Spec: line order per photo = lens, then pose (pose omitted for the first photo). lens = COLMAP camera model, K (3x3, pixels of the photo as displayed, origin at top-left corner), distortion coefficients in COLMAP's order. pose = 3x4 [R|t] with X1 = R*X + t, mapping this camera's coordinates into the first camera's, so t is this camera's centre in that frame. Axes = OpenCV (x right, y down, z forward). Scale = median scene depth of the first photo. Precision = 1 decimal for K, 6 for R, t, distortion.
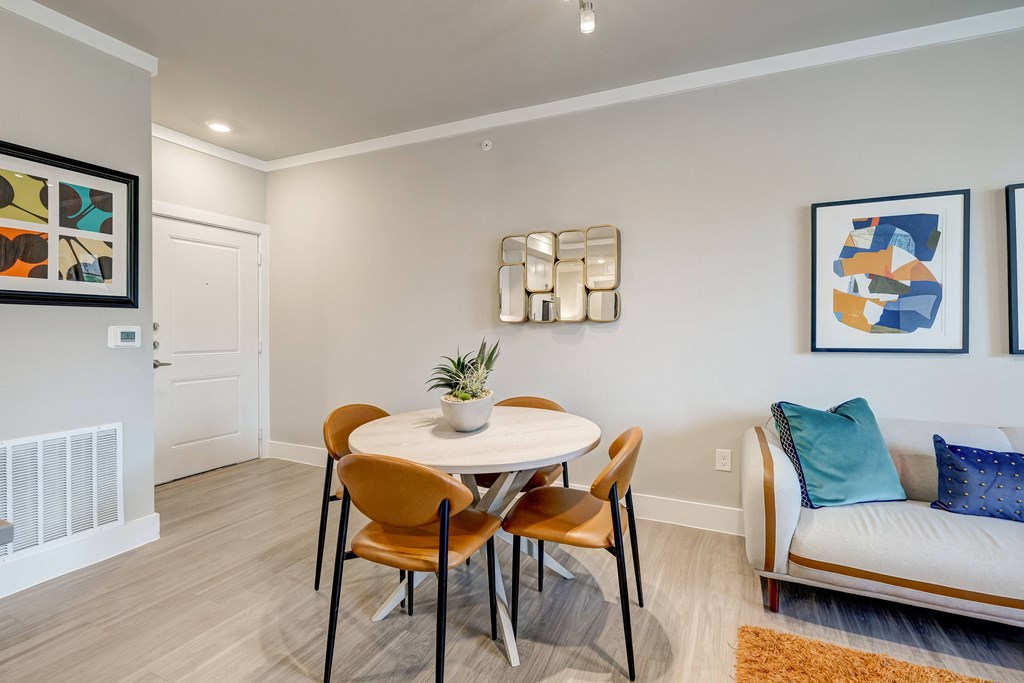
lens RADIAL K [[482.3, 0, 516.1], [0, 482.3, 332.0], [0, 0, 1]] dist [0.000771, 0.000182]
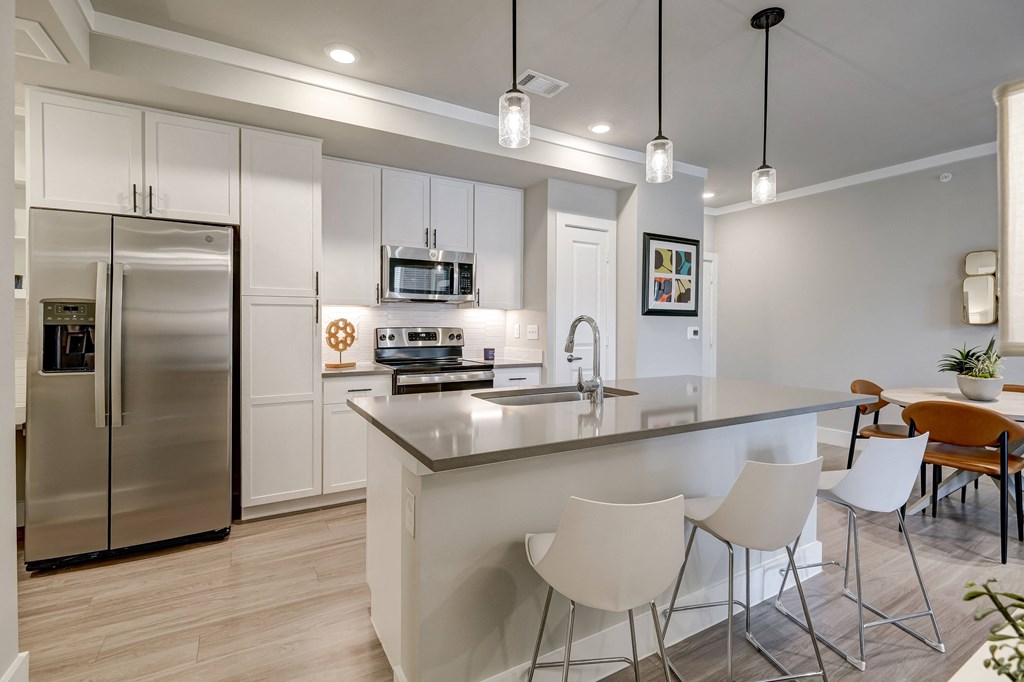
lens RADIAL K [[472.7, 0, 512.8], [0, 472.7, 328.1], [0, 0, 1]] dist [0.000013, 0.000100]
pose [[0.826320, 0.004280, -0.563184, -0.402426], [-0.005093, 0.999987, 0.000127, -0.004980], [0.563178, 0.002764, 0.826331, -0.821955]]
